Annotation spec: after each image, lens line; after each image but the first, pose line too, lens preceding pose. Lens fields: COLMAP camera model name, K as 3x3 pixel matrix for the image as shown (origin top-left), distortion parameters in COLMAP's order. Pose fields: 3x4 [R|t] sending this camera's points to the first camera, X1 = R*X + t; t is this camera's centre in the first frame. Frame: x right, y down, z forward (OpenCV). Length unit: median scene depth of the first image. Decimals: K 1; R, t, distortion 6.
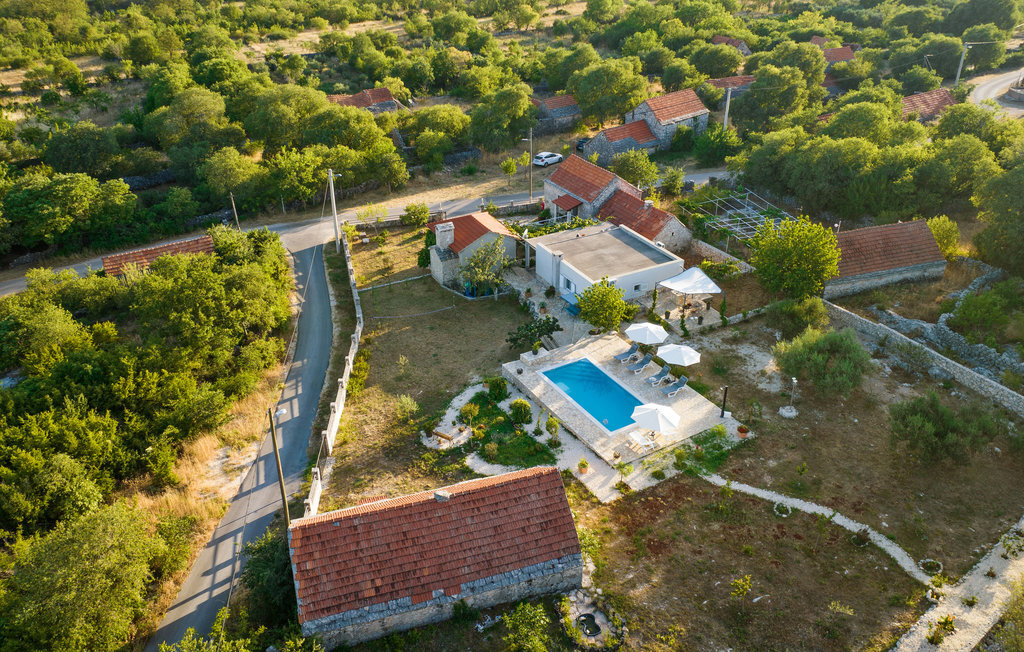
lens RADIAL K [[806.6, 0, 512.0], [0, 806.6, 326.0], [0, 0, 1]] dist [-0.022220, 0.006323]
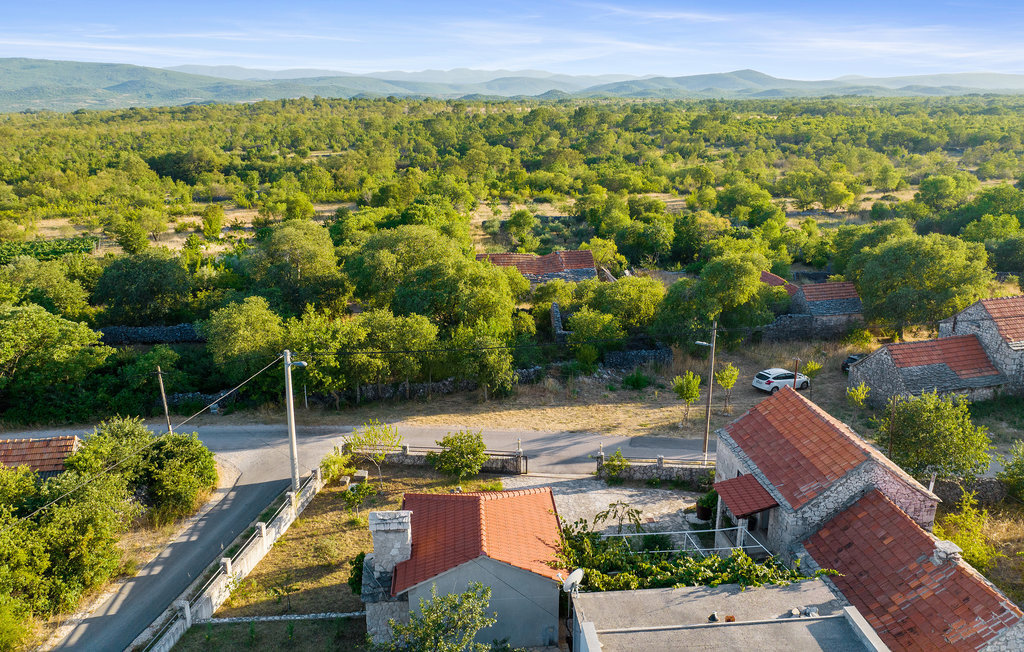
lens RADIAL K [[806.6, 0, 512.0], [0, 806.6, 326.0], [0, 0, 1]] dist [-0.022220, 0.006323]
pose [[0.919482, 0.118223, -0.374934, 0.079411], [-0.197649, 0.963432, -0.180923, -0.103879], [0.339834, 0.240461, 0.909226, 0.405621]]
